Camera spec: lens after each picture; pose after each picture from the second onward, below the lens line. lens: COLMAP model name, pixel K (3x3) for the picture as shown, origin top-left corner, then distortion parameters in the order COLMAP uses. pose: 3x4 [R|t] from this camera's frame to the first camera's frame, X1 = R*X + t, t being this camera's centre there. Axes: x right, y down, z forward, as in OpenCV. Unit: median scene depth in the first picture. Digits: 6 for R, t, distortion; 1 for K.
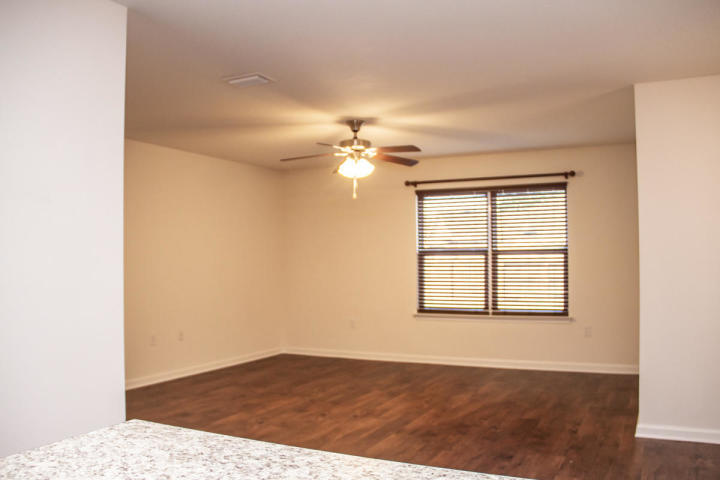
lens RADIAL K [[603.1, 0, 351.7], [0, 603.1, 253.6], [0, 0, 1]] dist [-0.189071, 0.136897]
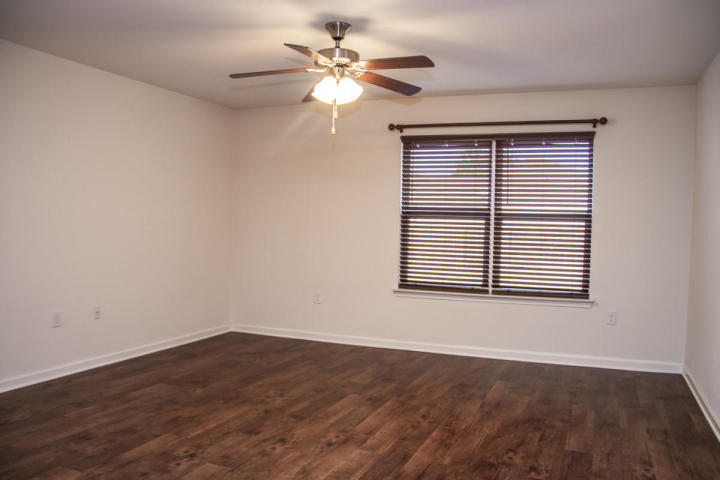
lens RADIAL K [[592.6, 0, 359.4], [0, 592.6, 251.5], [0, 0, 1]] dist [-0.180745, 0.131318]
pose [[0.995462, 0.024348, 0.091997, -0.021409], [-0.029967, 0.997737, 0.060192, 0.003580], [-0.090323, -0.062676, 0.993938, 0.260903]]
